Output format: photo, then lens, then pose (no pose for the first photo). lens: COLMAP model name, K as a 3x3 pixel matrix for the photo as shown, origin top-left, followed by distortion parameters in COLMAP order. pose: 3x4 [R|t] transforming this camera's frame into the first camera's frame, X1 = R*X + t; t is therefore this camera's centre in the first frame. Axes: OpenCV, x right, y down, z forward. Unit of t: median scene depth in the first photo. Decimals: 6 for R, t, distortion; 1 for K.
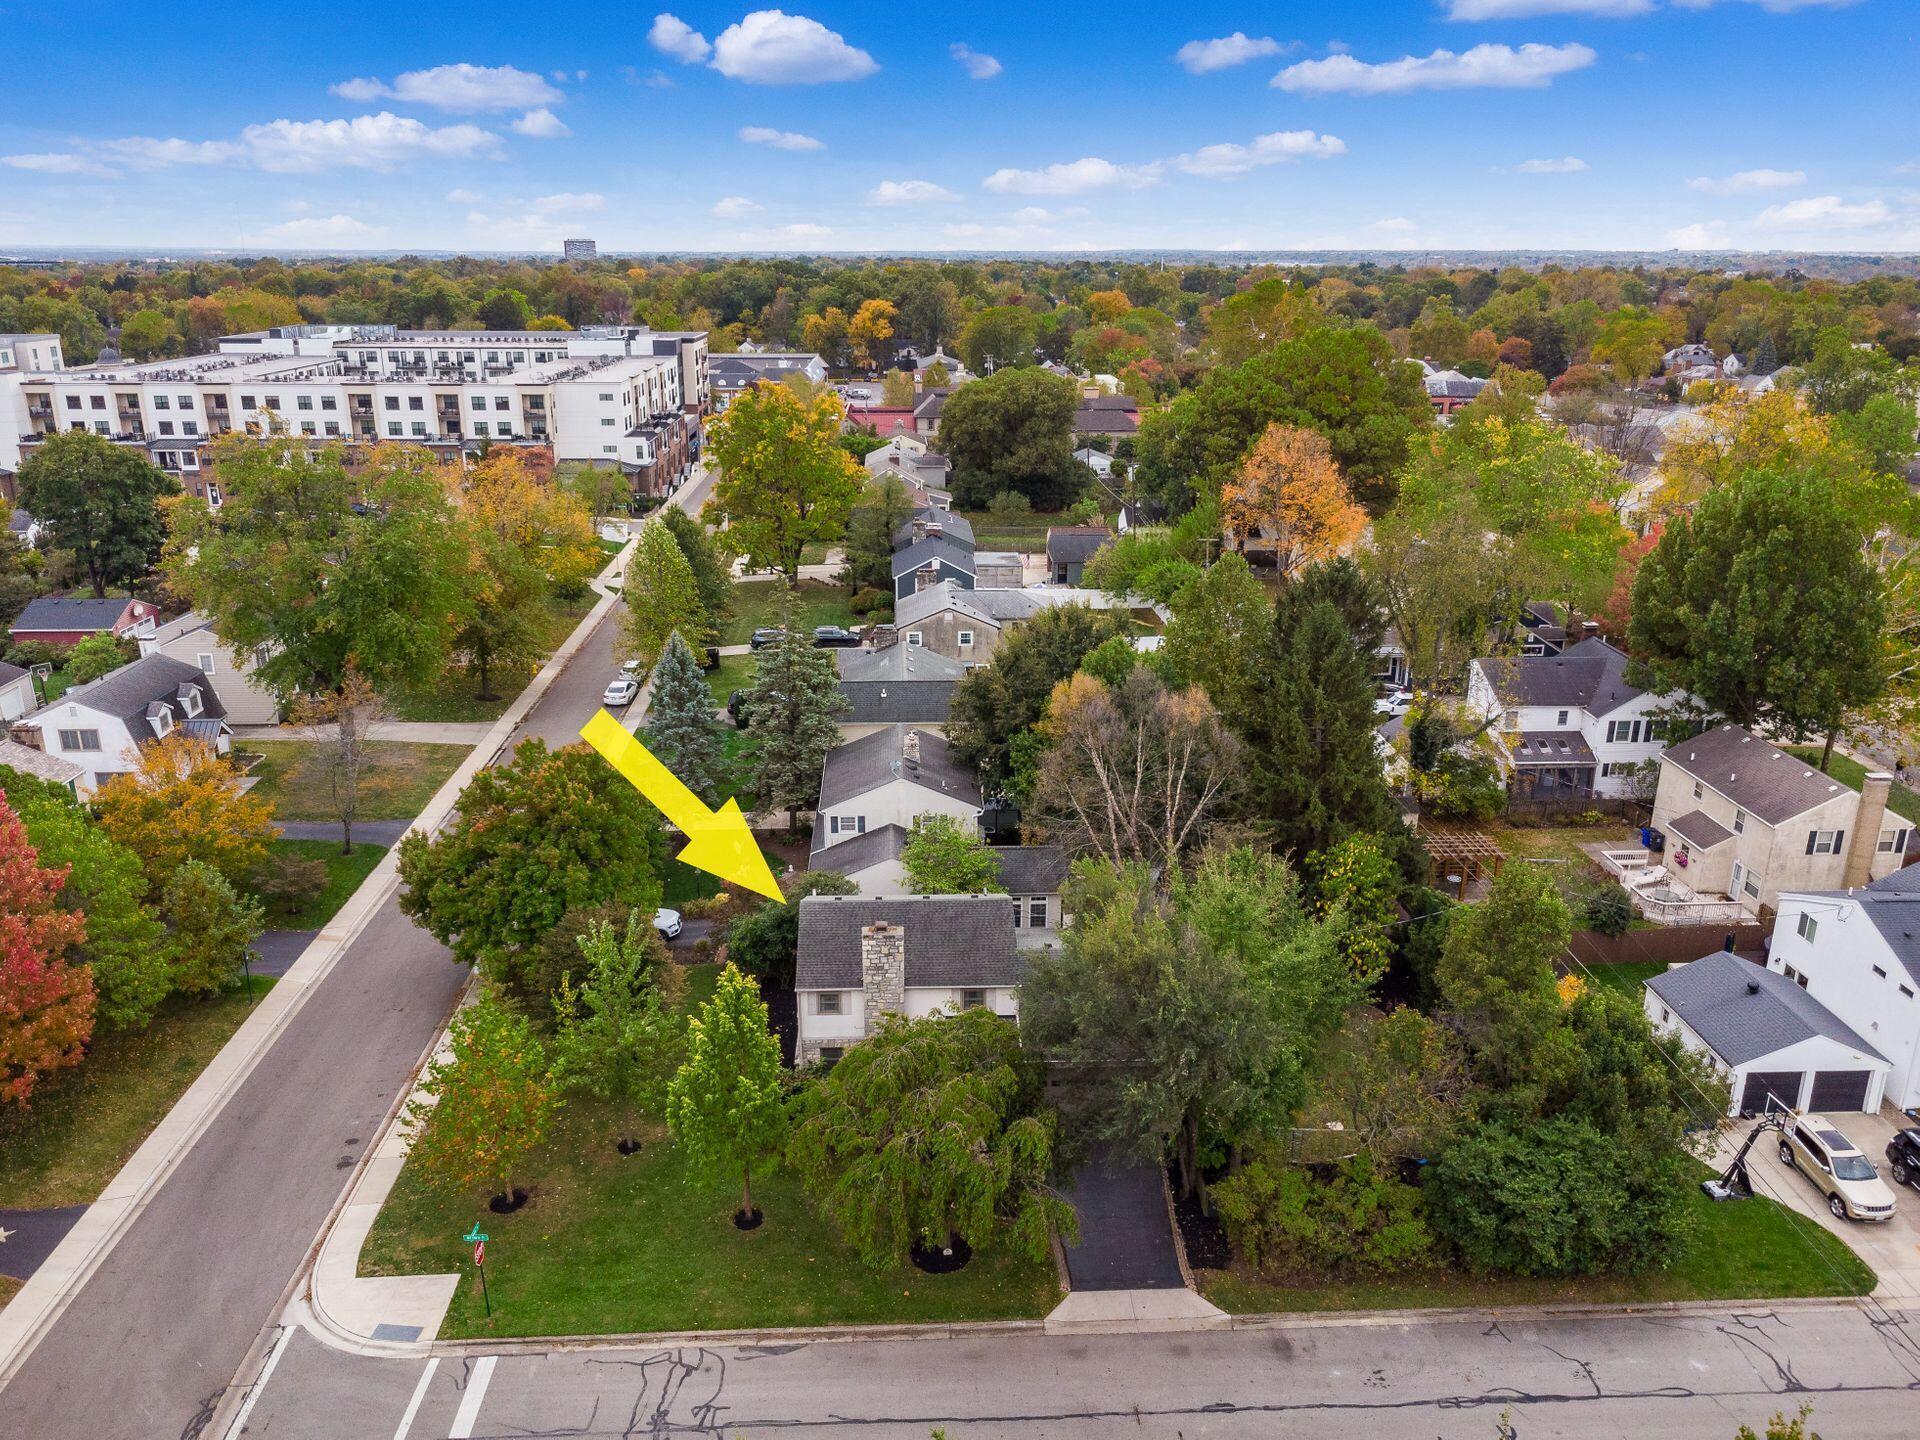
lens RADIAL K [[1424.8, 0, 960.0], [0, 1424.8, 720.0], [0, 0, 1]] dist [0.006190, 0.004656]
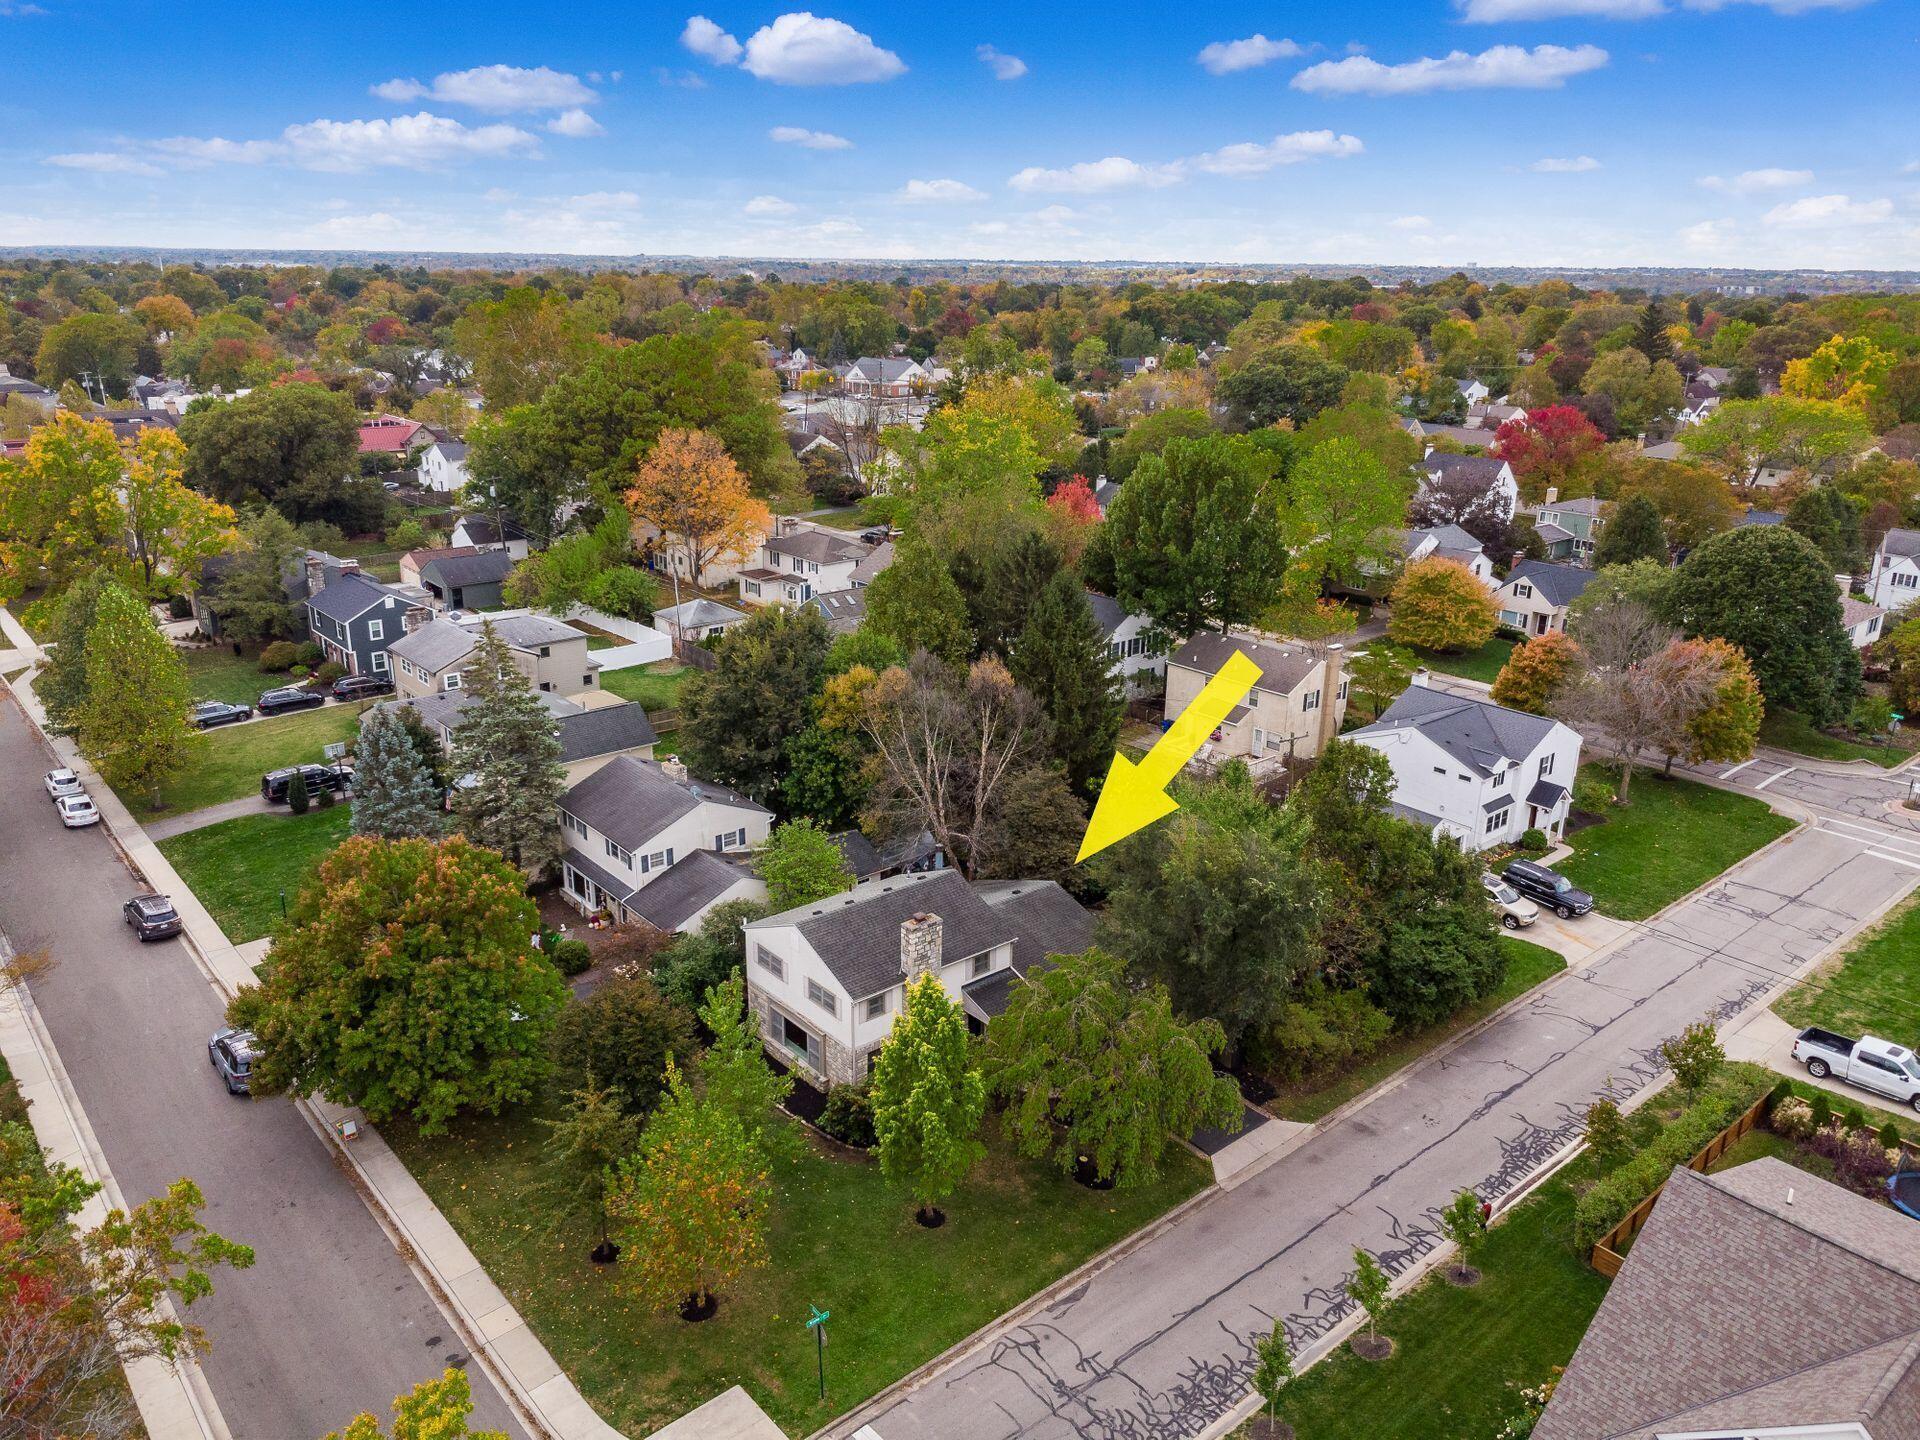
lens RADIAL K [[1397.4, 0, 960.0], [0, 1397.4, 720.0], [0, 0, 1]] dist [0.015489, -0.018677]
pose [[0.788844, -0.184247, 0.586326, -0.675407], [0.181679, 0.981278, 0.063925, -0.065190], [-0.587126, 0.056096, 0.807549, 0.154666]]
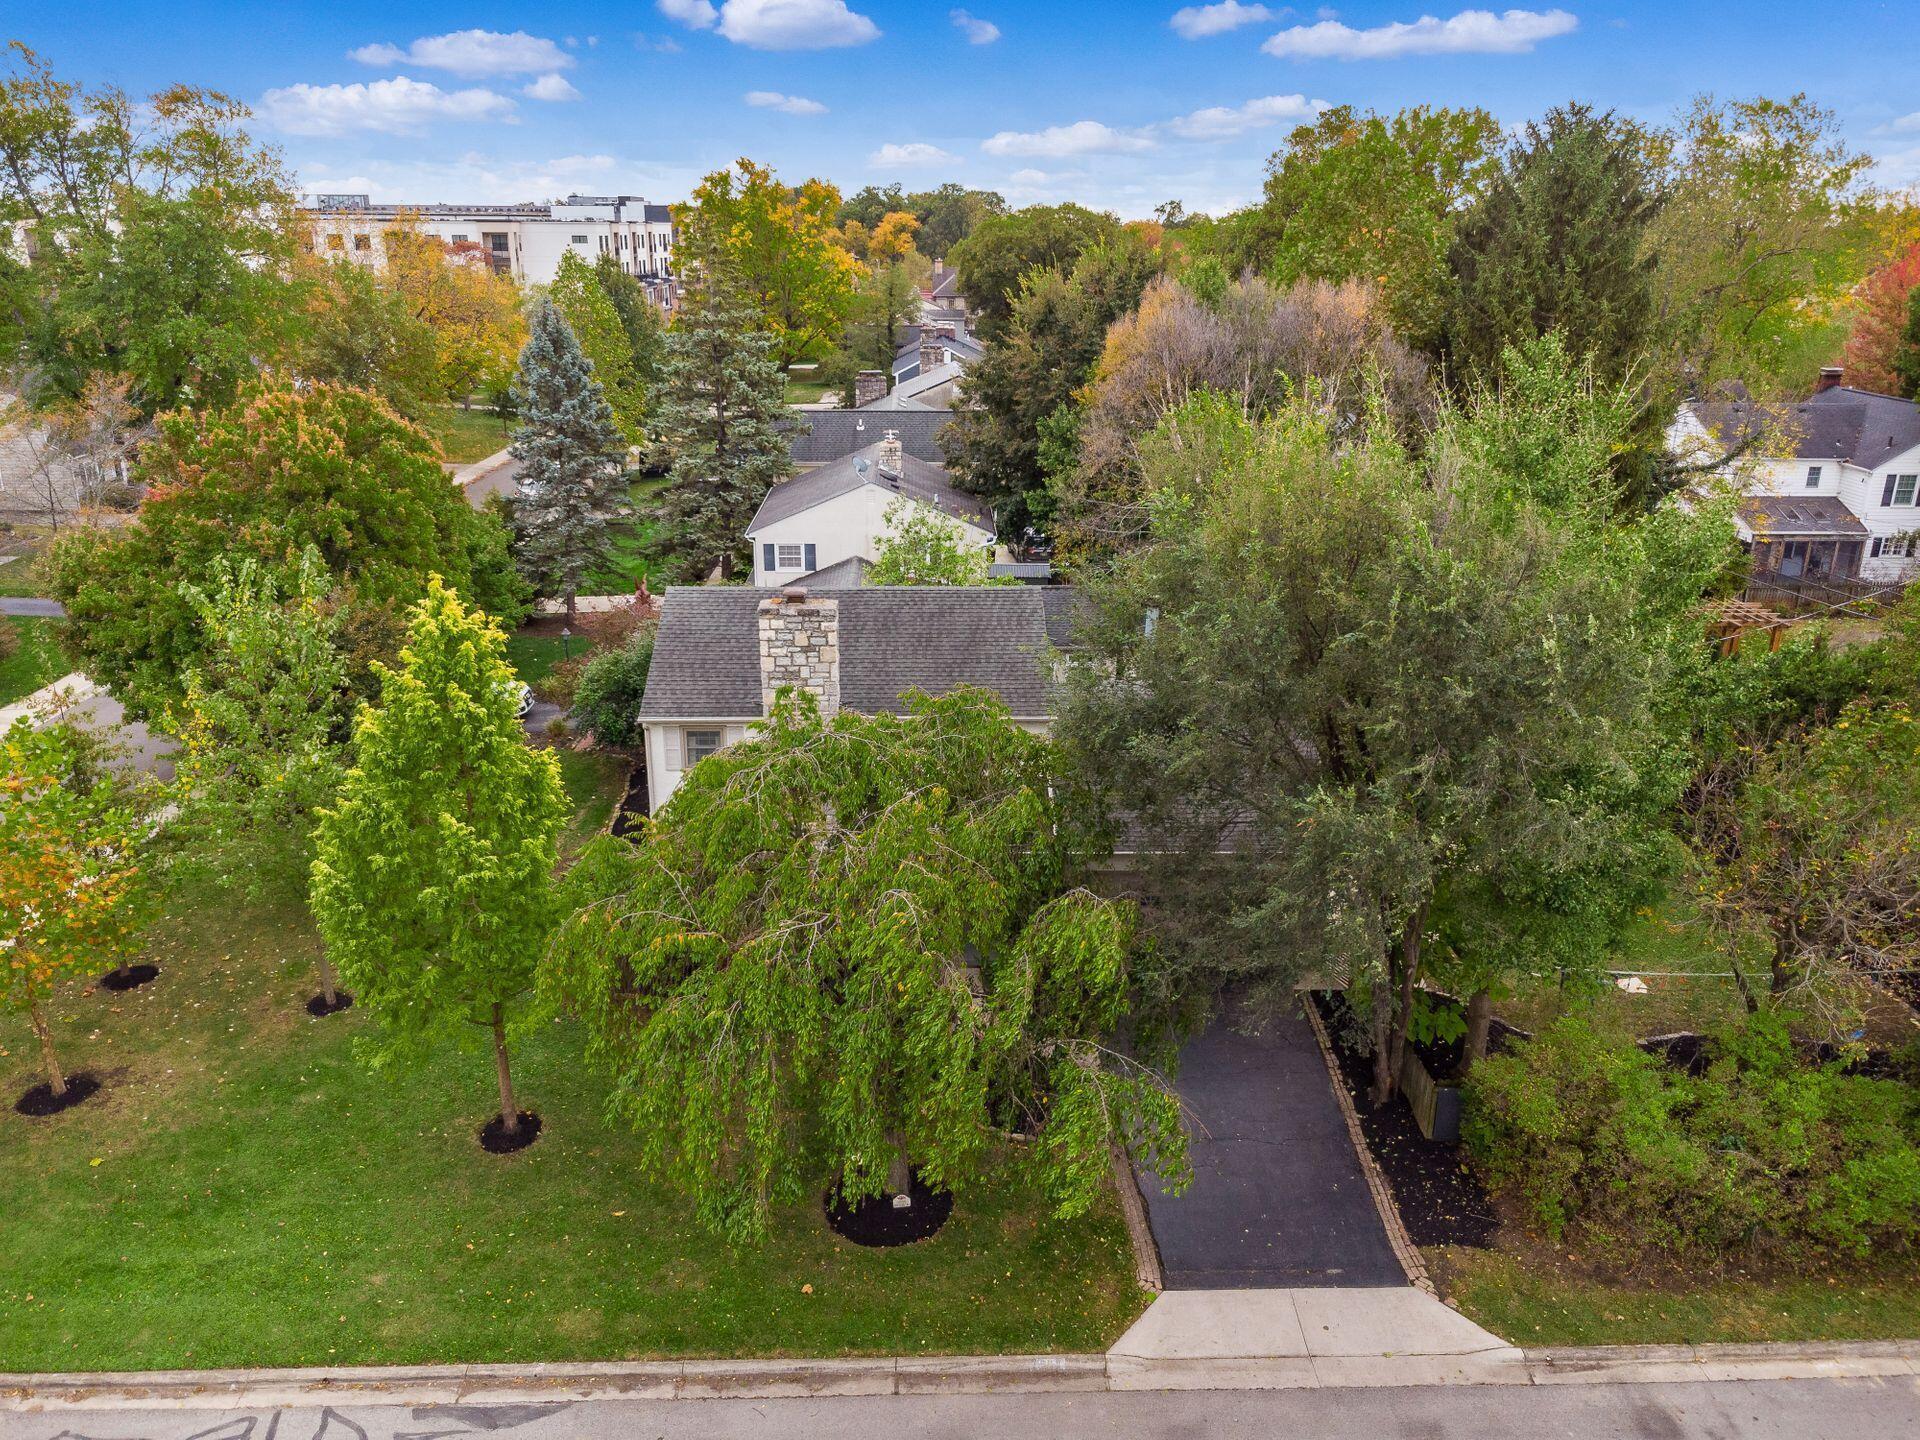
lens RADIAL K [[1397.4, 0, 960.0], [0, 1397.4, 720.0], [0, 0, 1]] dist [0.015489, -0.018677]
pose [[0.999794, 0.007748, -0.018773, 0.018304], [-0.007379, 0.999780, 0.019654, 0.199474], [0.018921, -0.019511, 0.999631, 0.527249]]
